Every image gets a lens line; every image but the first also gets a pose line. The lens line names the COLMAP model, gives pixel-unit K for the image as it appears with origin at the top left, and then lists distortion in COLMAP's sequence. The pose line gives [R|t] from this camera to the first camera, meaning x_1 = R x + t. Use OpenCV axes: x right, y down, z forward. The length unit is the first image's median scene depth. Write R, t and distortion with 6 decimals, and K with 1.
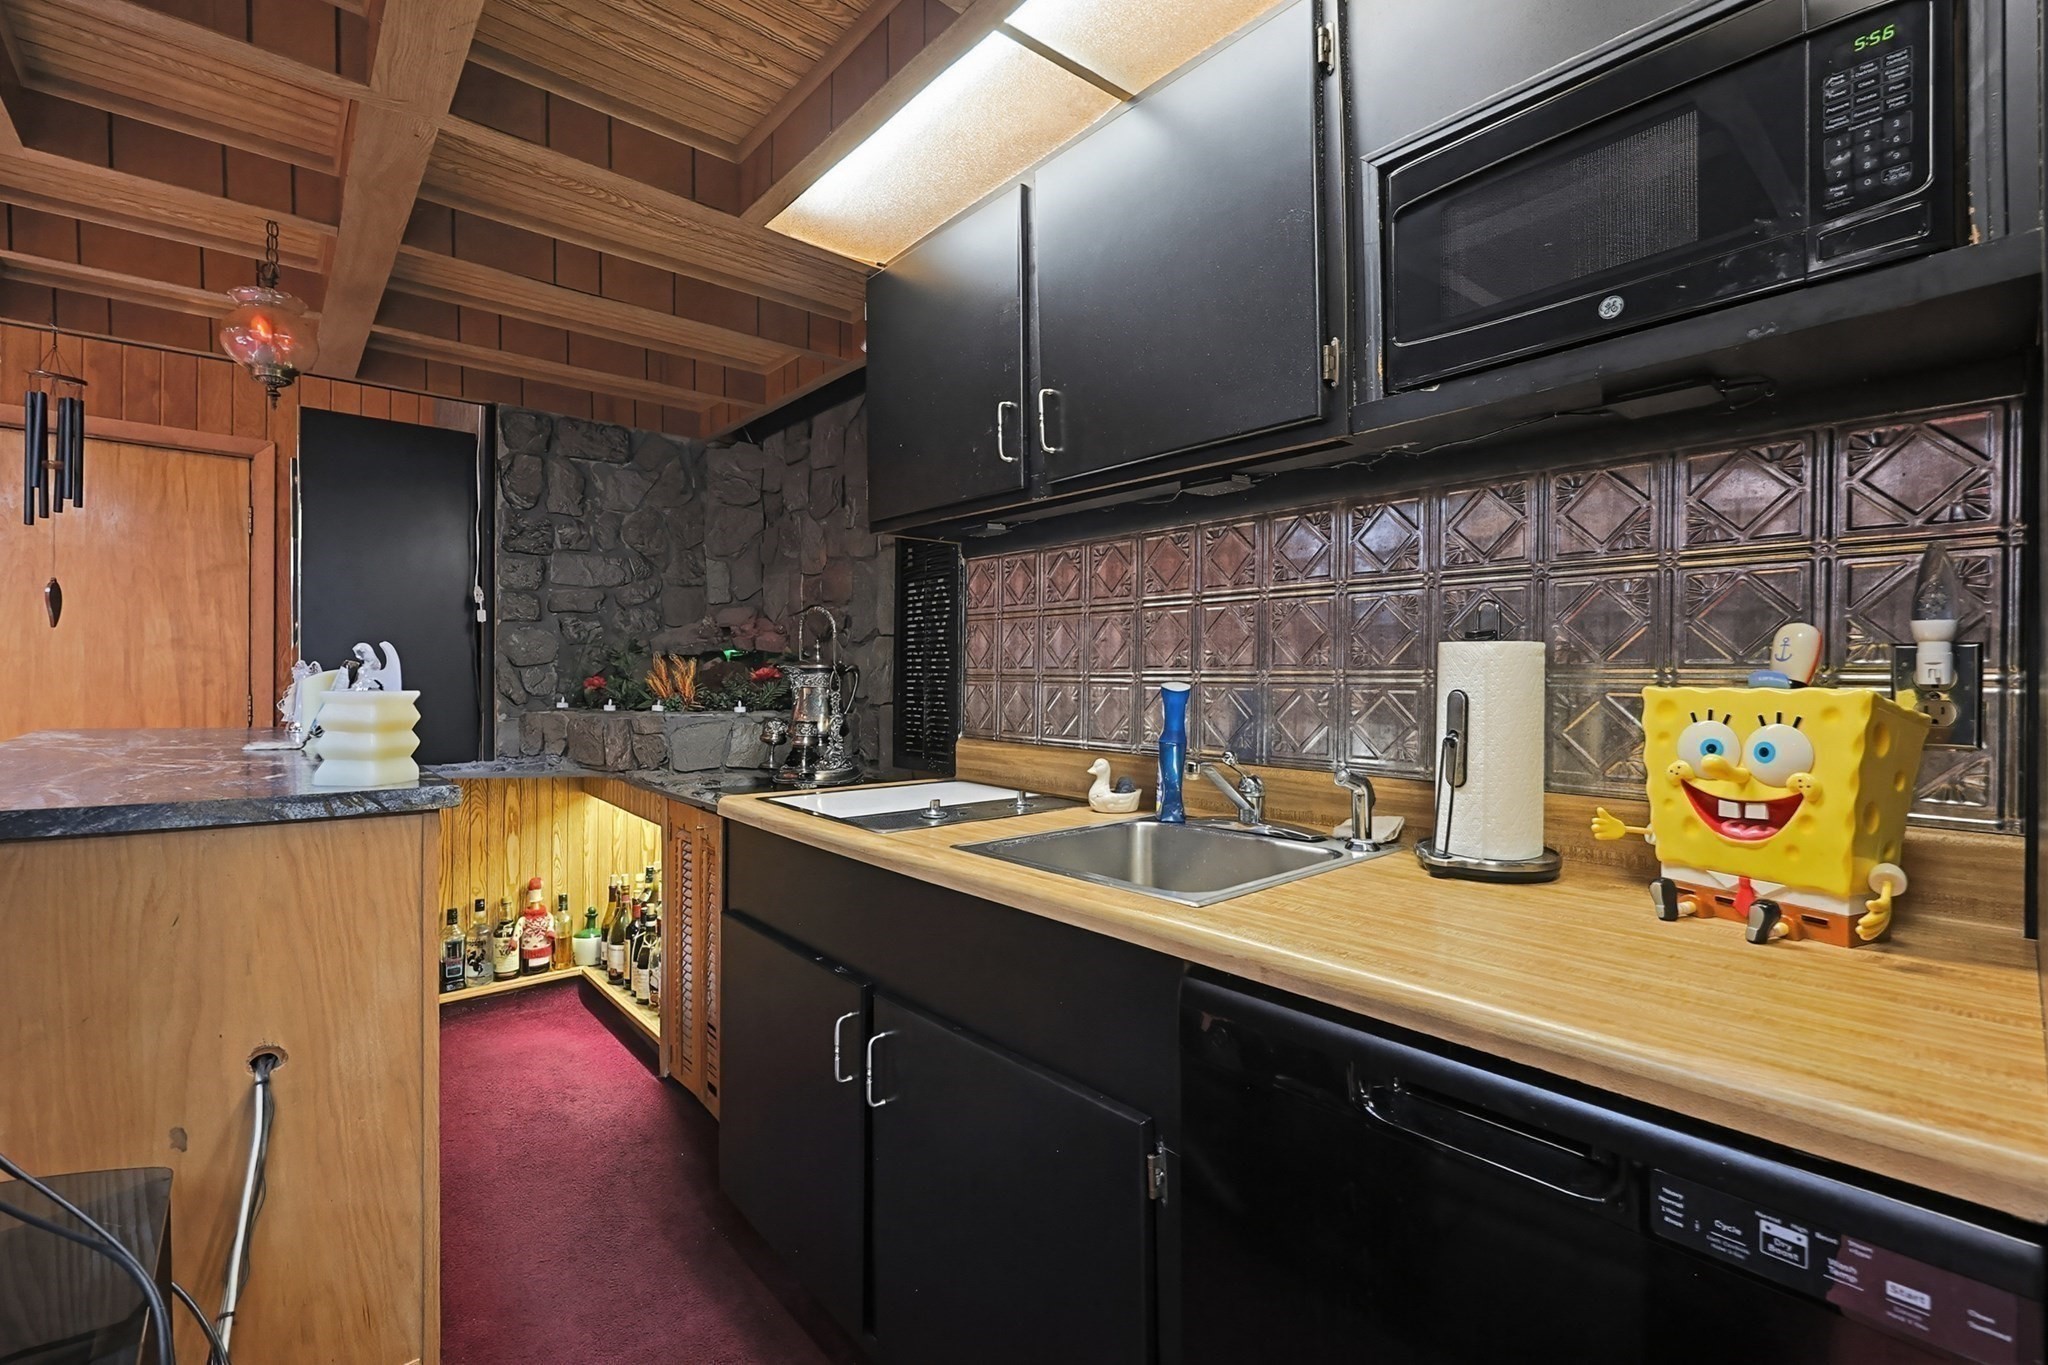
lens RADIAL K [[879.8, 0, 1014.5], [0, 879.8, 683.6], [0, 0, 1]] dist [-0.001836, -0.000086]
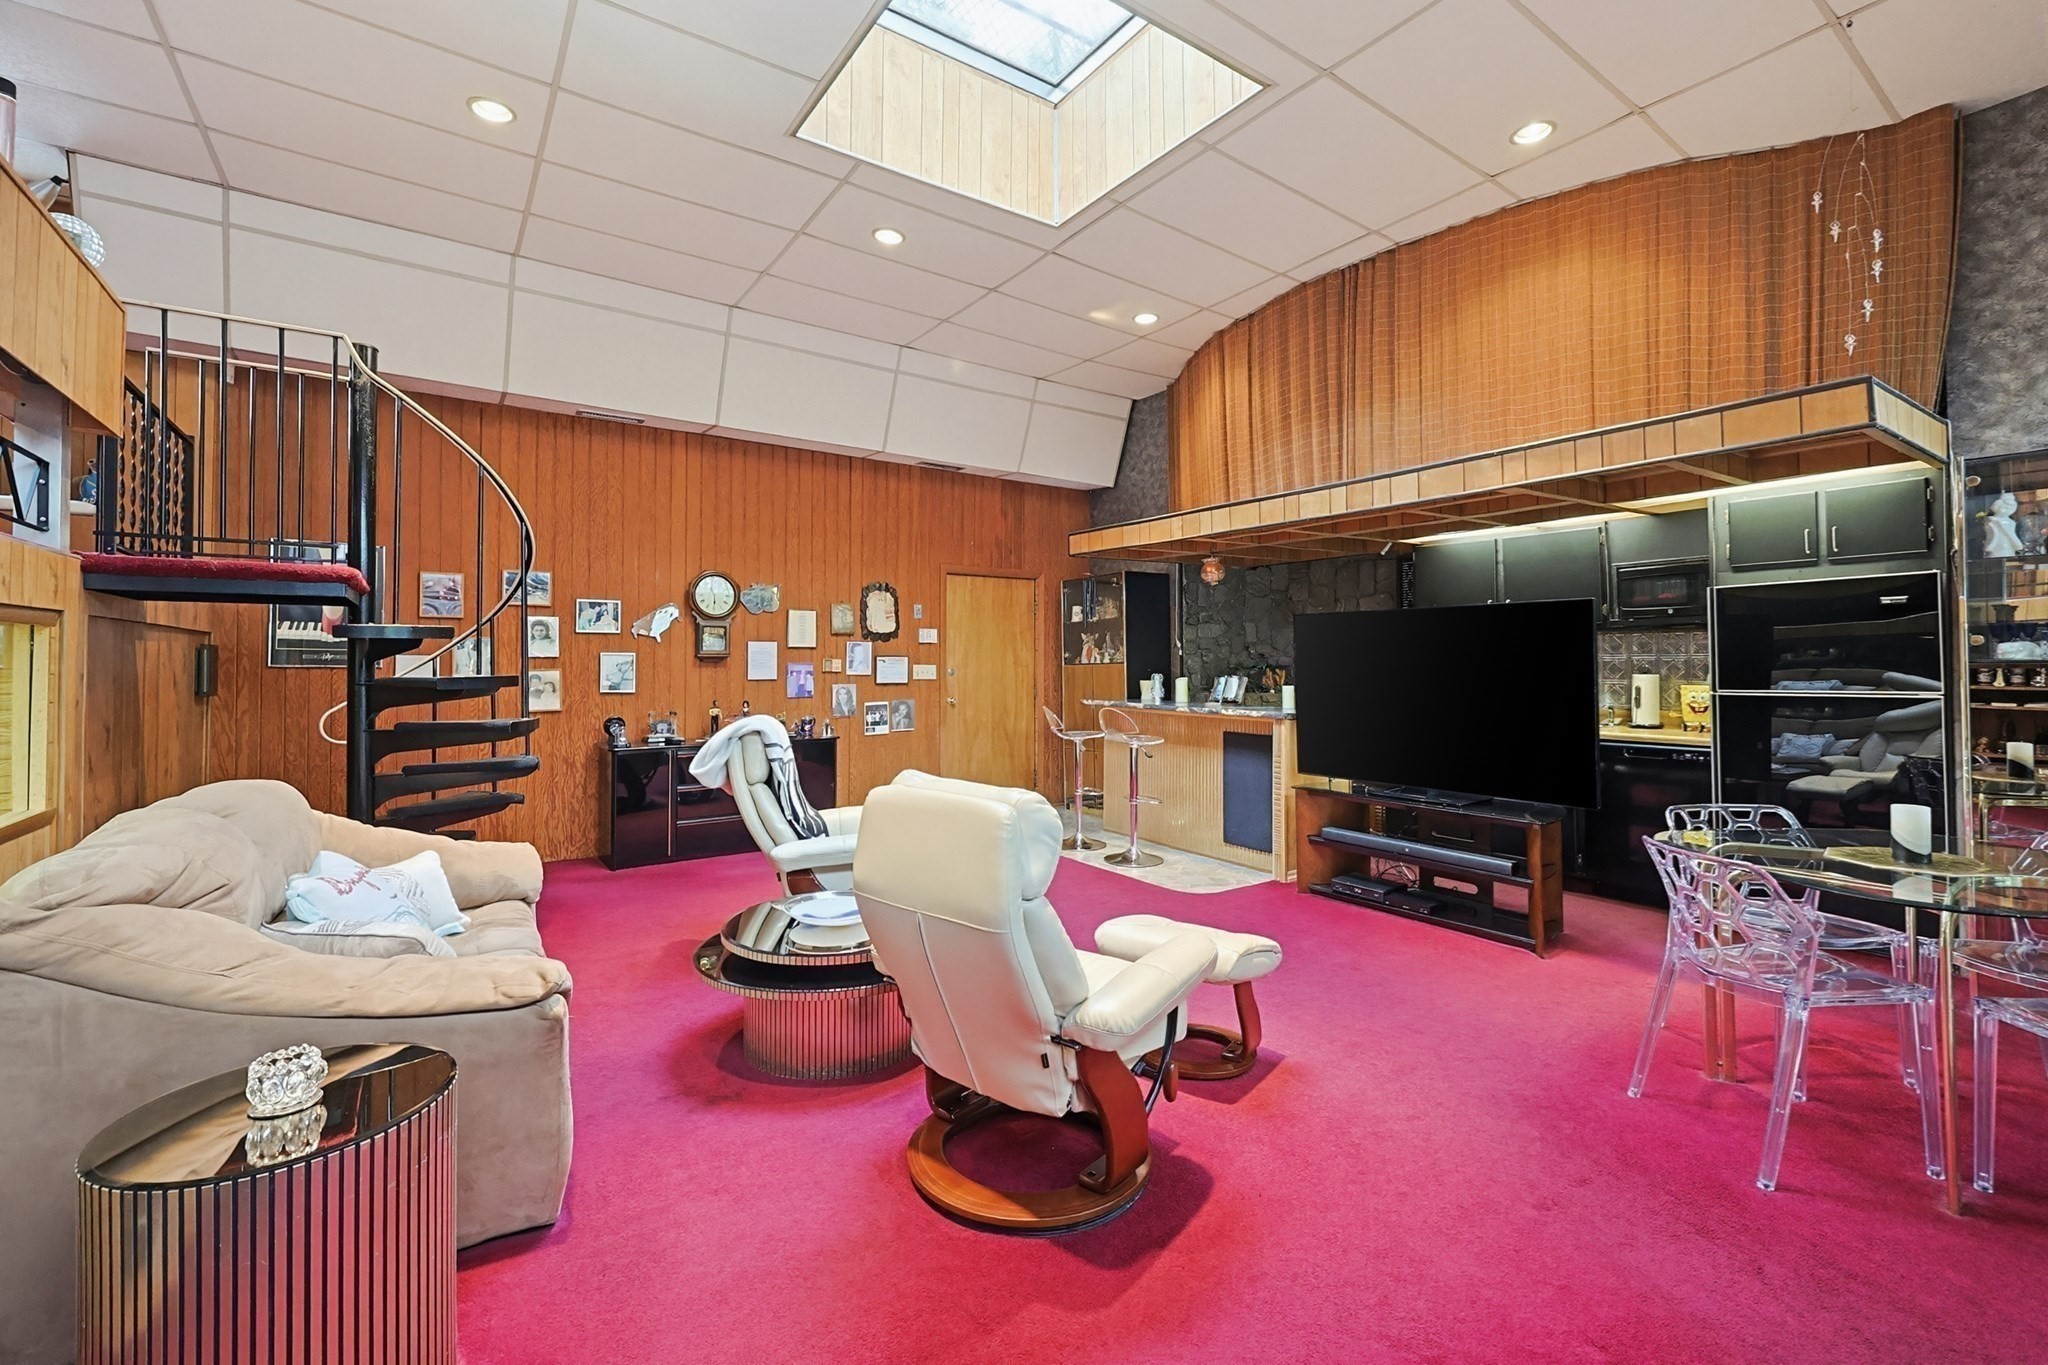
lens RADIAL K [[879.8, 0, 1035.6], [0, 879.8, 668.0], [0, 0, 1]] dist [-0.001836, -0.000086]
pose [[0.995173, -0.008402, -0.097780, -1.940210], [0.008310, 0.999965, -0.001346, -0.095067], [0.097788, 0.000527, 0.995207, -3.449979]]
